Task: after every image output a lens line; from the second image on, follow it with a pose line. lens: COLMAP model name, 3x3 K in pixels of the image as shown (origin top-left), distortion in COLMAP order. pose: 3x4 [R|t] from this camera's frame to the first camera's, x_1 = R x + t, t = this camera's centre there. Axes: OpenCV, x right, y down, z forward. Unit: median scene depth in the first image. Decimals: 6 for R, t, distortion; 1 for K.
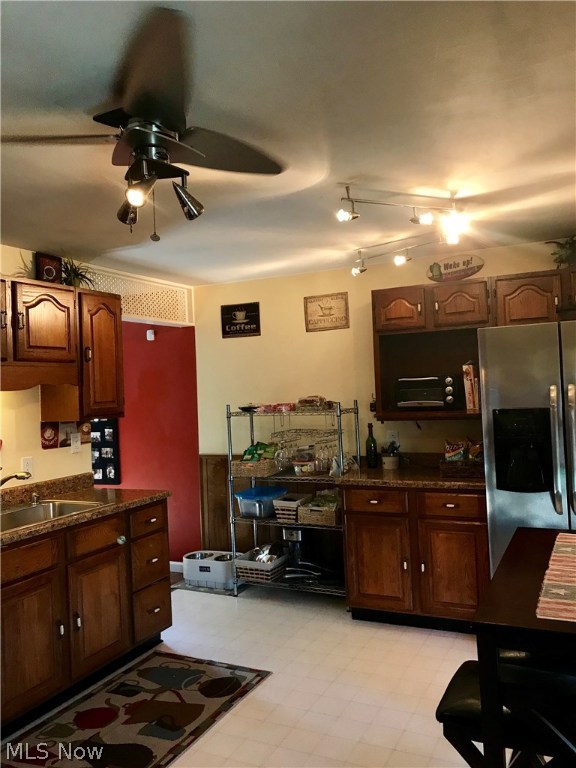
lens RADIAL K [[625.9, 0, 287.5], [0, 625.9, 383.5], [0, 0, 1]] dist [0.045952, -0.040389]
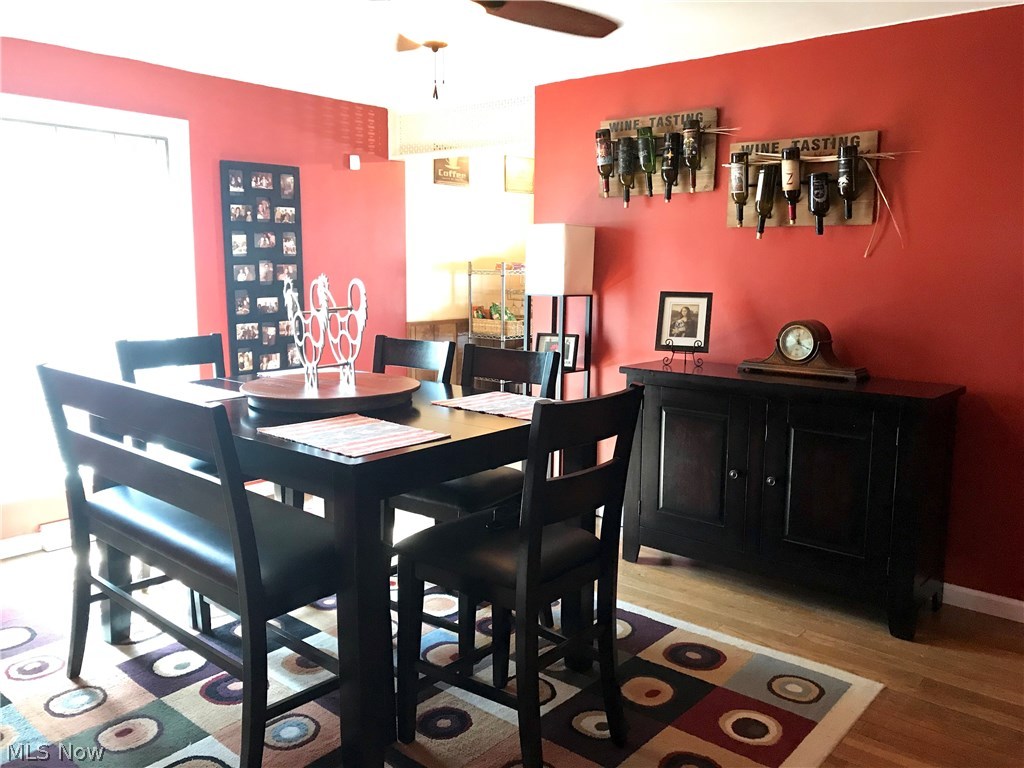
lens RADIAL K [[834.6, 0, 512.1], [0, 834.6, 383.7], [0, 0, 1]] dist [0.045952, -0.040389]
pose [[0.251021, -0.100755, 0.962724, -1.096265], [-0.024417, 0.993593, 0.110352, 0.064970], [-0.967674, -0.051207, 0.246952, 0.544392]]
